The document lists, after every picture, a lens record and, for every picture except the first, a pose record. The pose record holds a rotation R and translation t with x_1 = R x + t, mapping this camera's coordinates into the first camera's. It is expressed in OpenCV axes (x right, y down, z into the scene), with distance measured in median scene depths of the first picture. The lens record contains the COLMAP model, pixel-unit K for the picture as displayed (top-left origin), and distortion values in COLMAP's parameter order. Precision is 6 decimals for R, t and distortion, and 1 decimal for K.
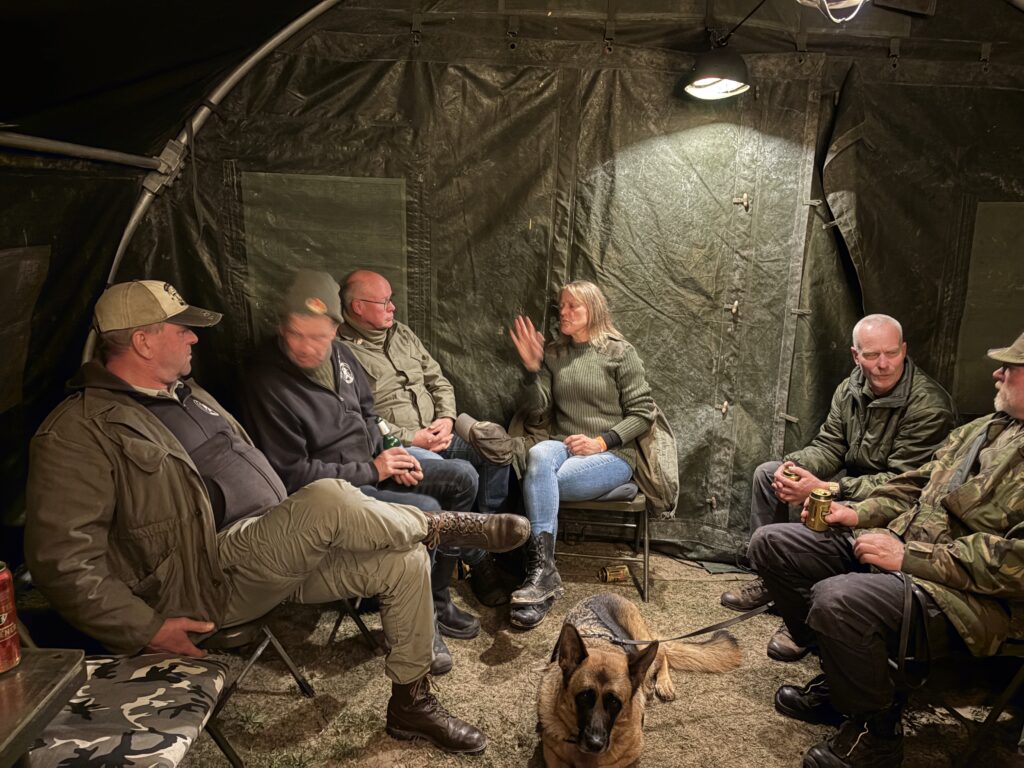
lens RADIAL K [[762.5, 0, 503.3], [0, 762.5, 378.0], [0, 0, 1]] dist [0.041587, -0.049149]
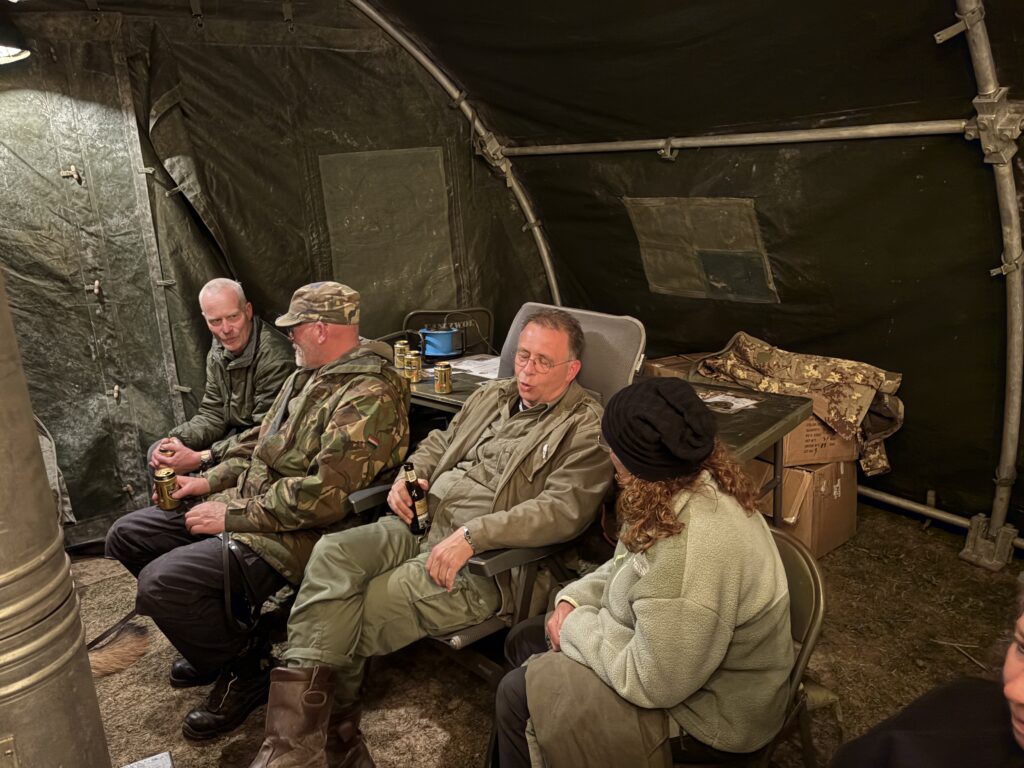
lens RADIAL K [[762.5, 0, 513.9], [0, 762.5, 379.9], [0, 0, 1]] dist [0.041587, -0.049149]
pose [[0.834293, -0.227471, 0.502207, 0.238639], [0.181122, 0.973441, 0.140024, -0.021882], [-0.520720, -0.025860, 0.853336, -0.082266]]
